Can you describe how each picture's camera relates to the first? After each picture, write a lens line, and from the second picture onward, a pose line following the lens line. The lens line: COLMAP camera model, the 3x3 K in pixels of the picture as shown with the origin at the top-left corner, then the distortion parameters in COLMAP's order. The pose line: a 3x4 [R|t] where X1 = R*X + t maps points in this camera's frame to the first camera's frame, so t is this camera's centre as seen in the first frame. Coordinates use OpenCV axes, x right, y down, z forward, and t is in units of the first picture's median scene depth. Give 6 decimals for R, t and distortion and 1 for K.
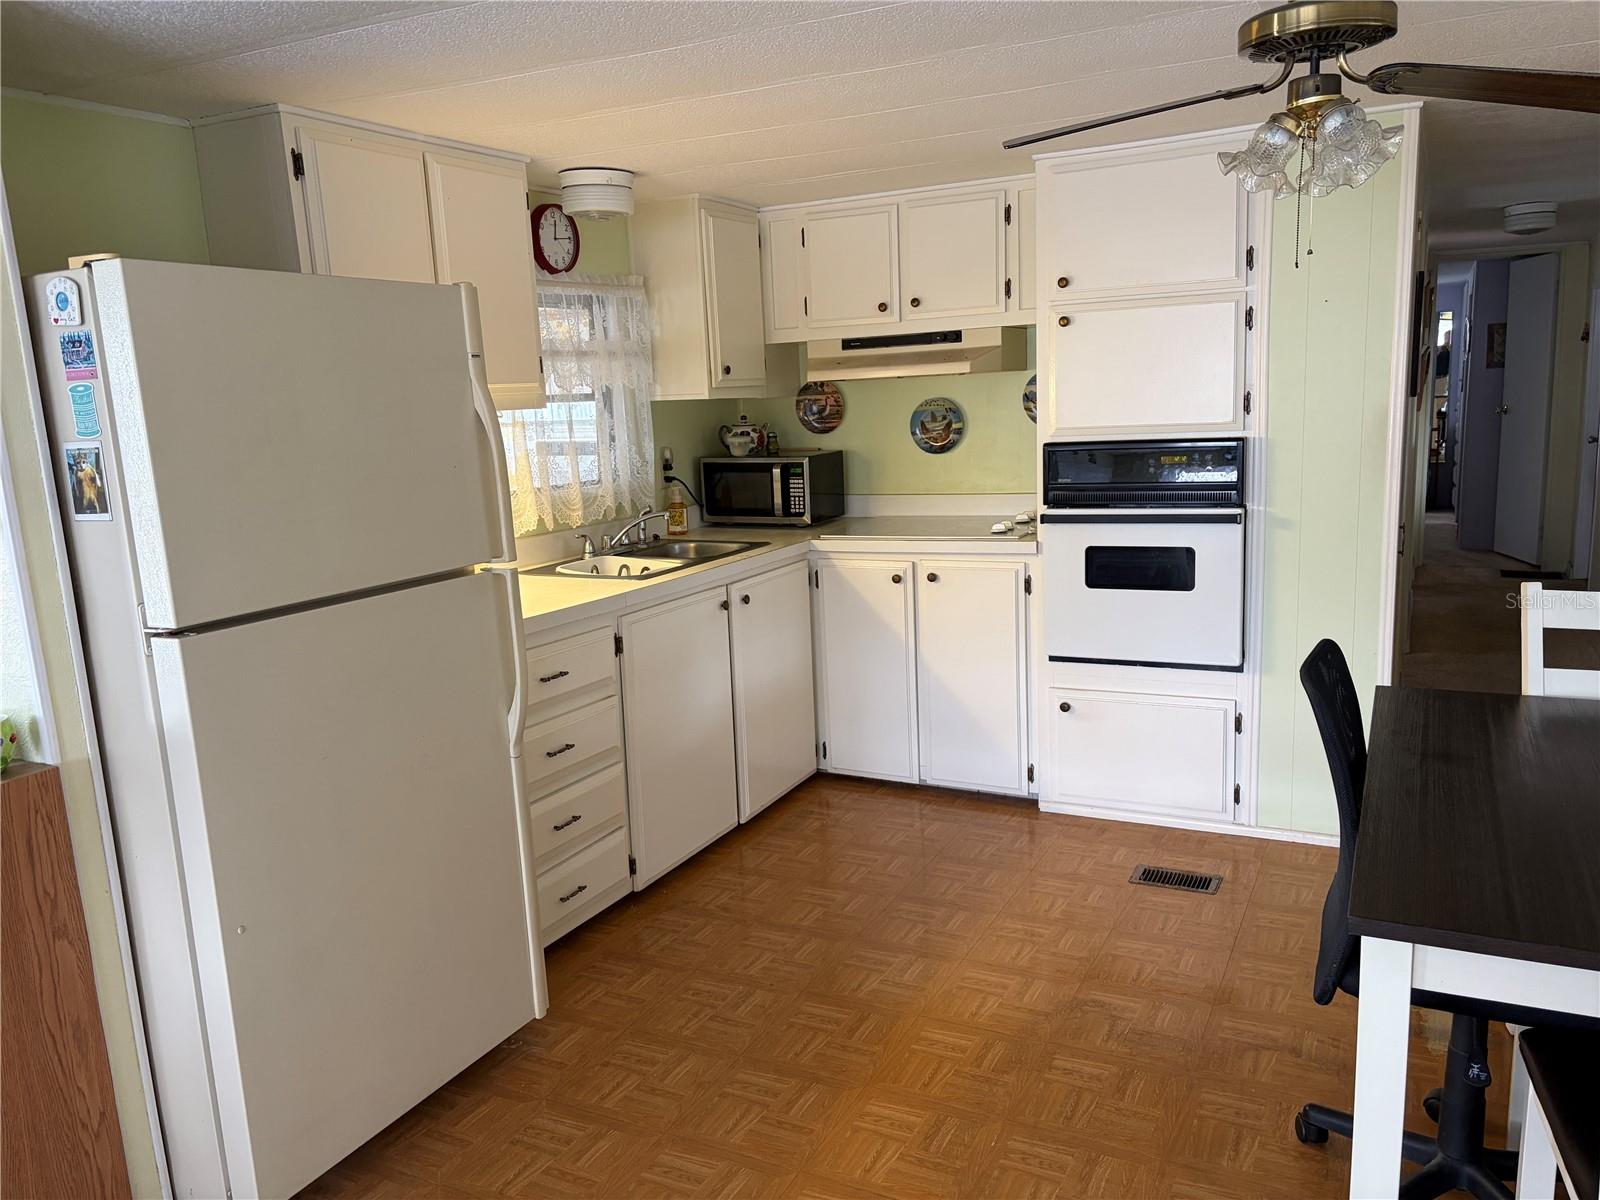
lens RADIAL K [[1204.3, 0, 805.2], [0, 1204.3, 606.3], [0, 0, 1]] dist [0.060404, -0.062167]
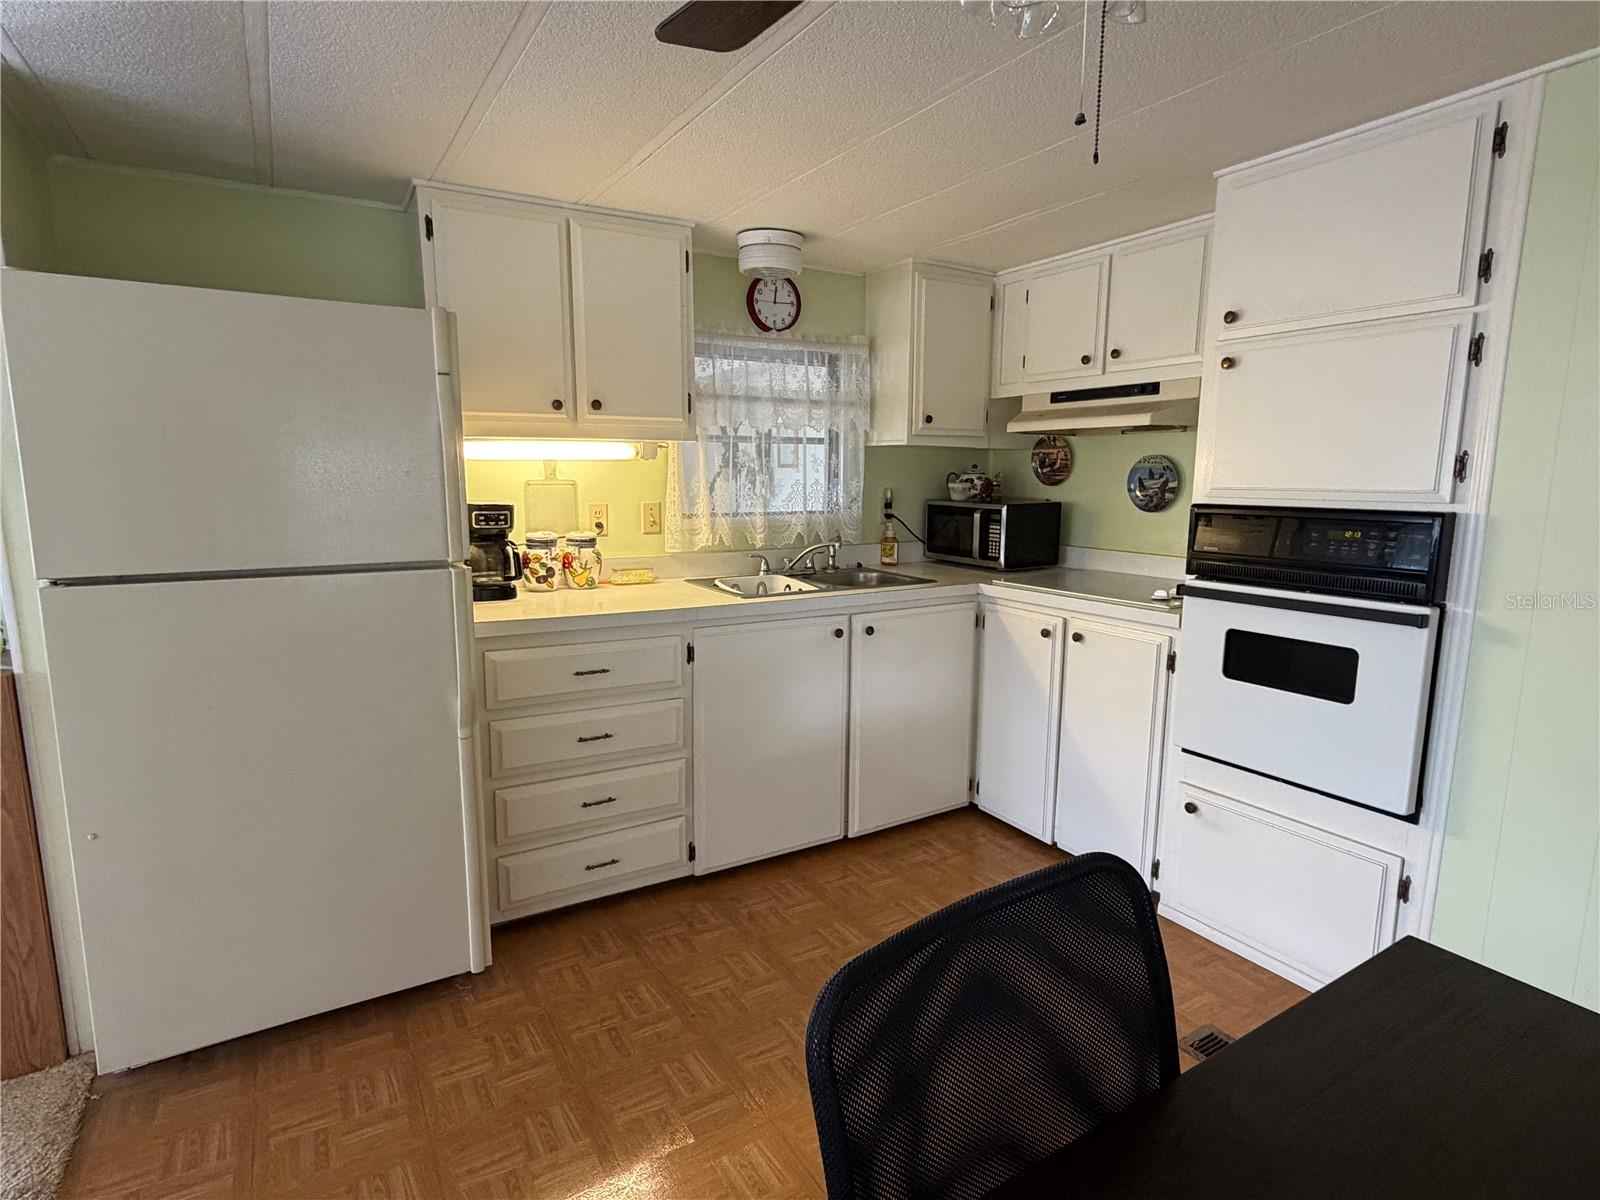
lens RADIAL K [[841.1, 0, 803.2], [0, 841.1, 599.8], [0, 0, 1]] dist [0.002188, 0.001405]
pose [[0.847667, 0.129433, -0.514497, 0.296517], [-0.136275, 0.990365, 0.024627, -0.045613], [0.512728, 0.049237, 0.857138, 0.360091]]
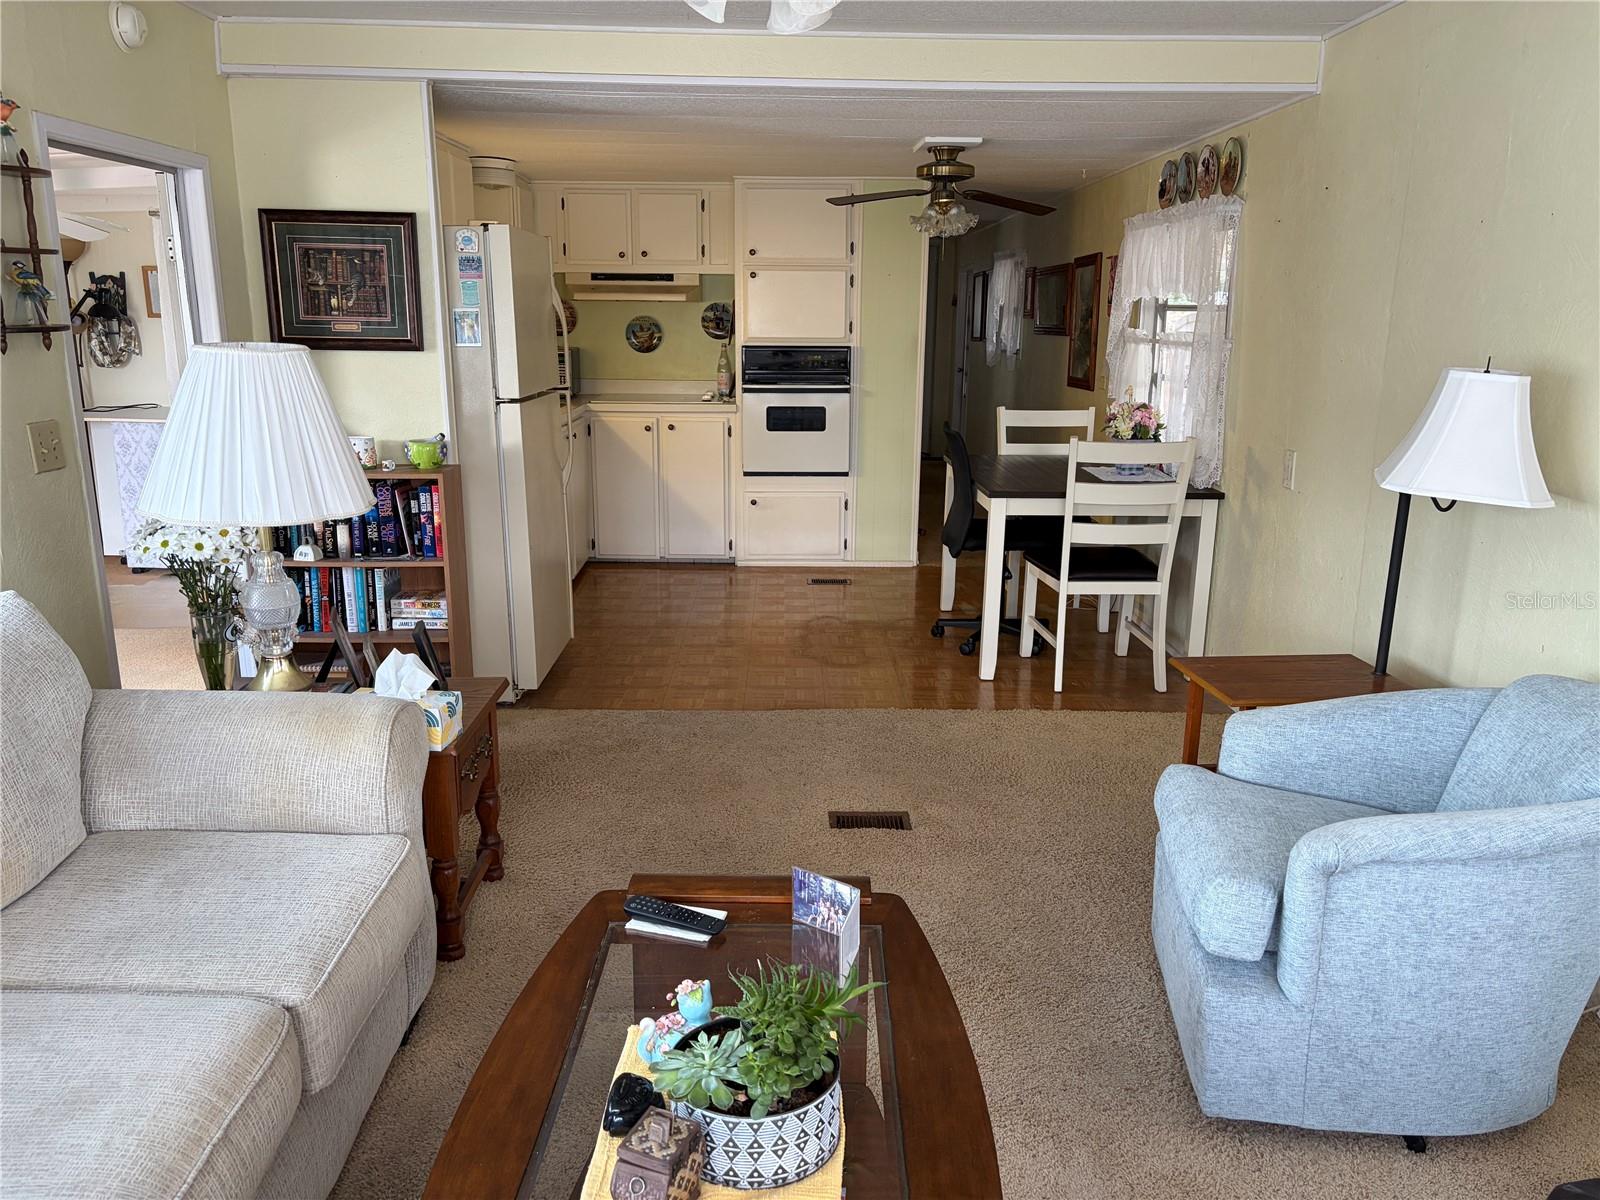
lens RADIAL K [[1204.3, 0, 813.6], [0, 1204.3, 599.1], [0, 0, 1]] dist [0.060404, -0.062167]
pose [[0.879315, -0.057147, 0.472799, -0.577787], [0.037268, 0.997987, 0.051315, 0.149212], [-0.474780, -0.027502, 0.879675, -0.603454]]
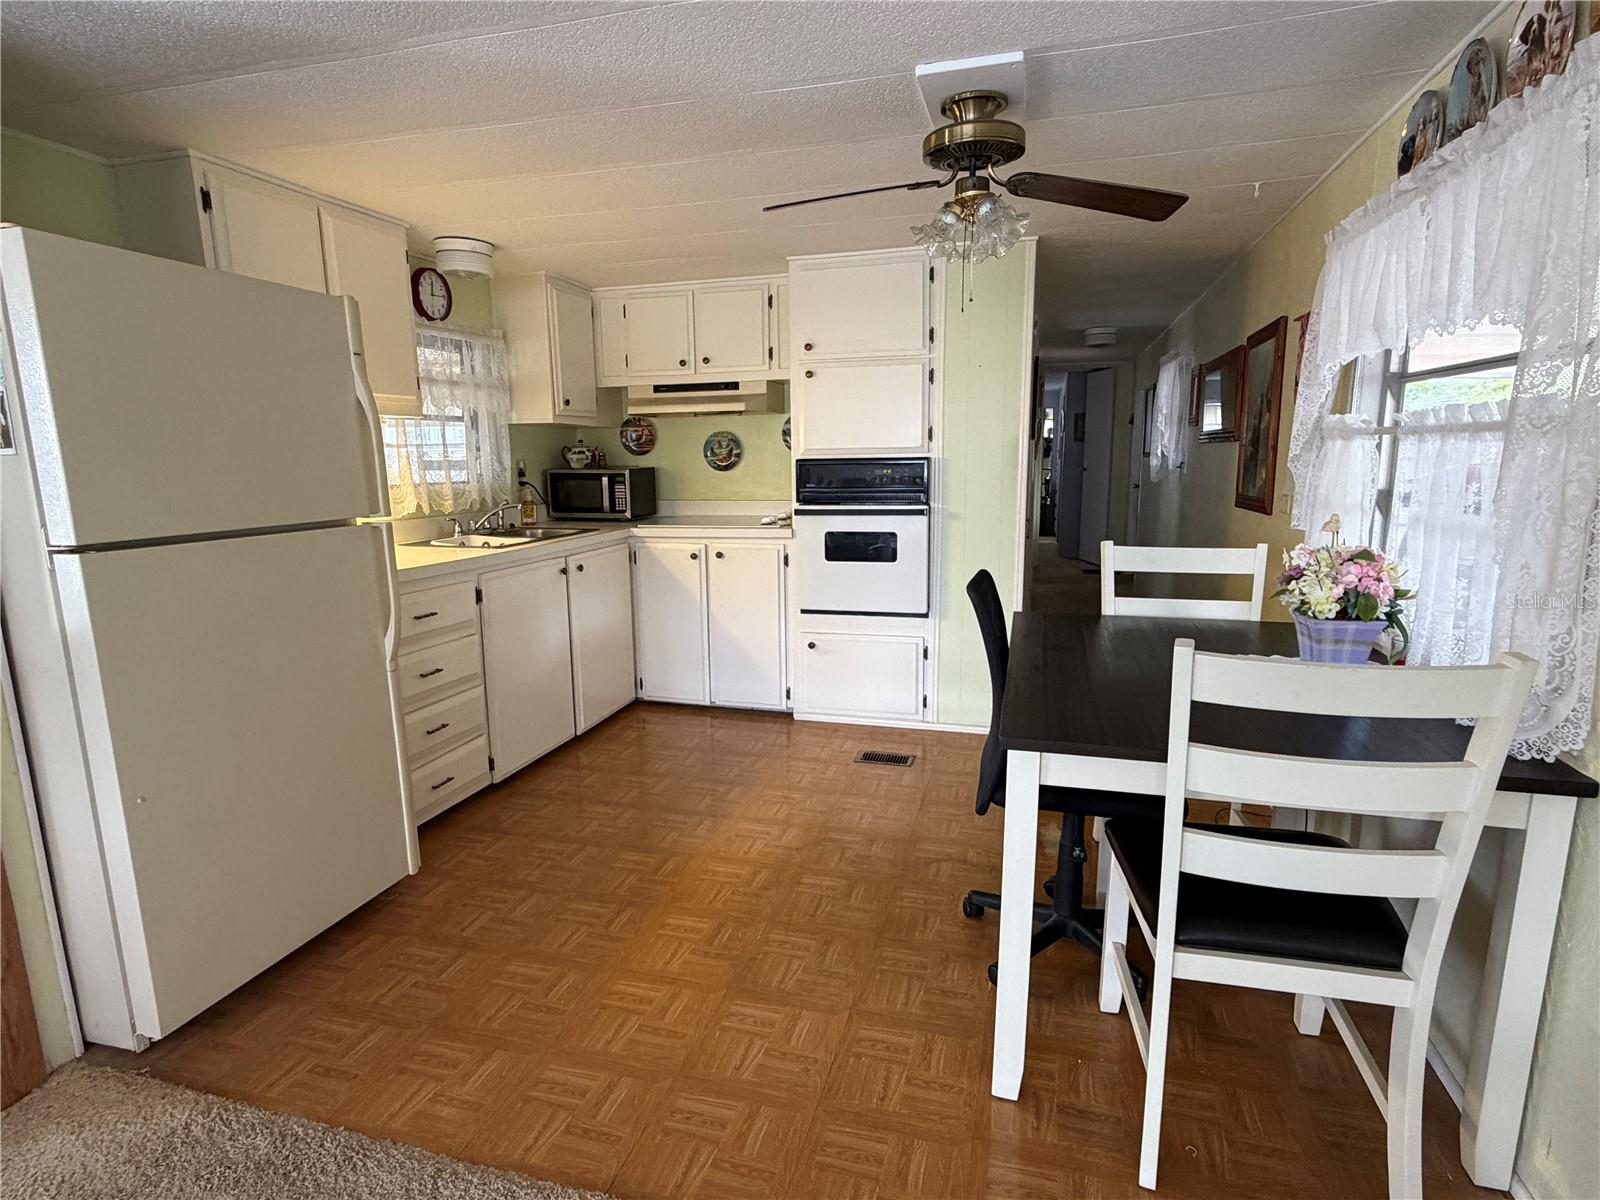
lens RADIAL K [[841.1, 0, 797.2], [0, 841.1, 601.4], [0, 0, 1]] dist [0.002188, 0.001405]
pose [[0.981602, -0.001779, 0.190928, 0.009659], [0.003523, 0.999955, -0.008792, 0.043945], [-0.190904, 0.009303, 0.981565, 0.029978]]
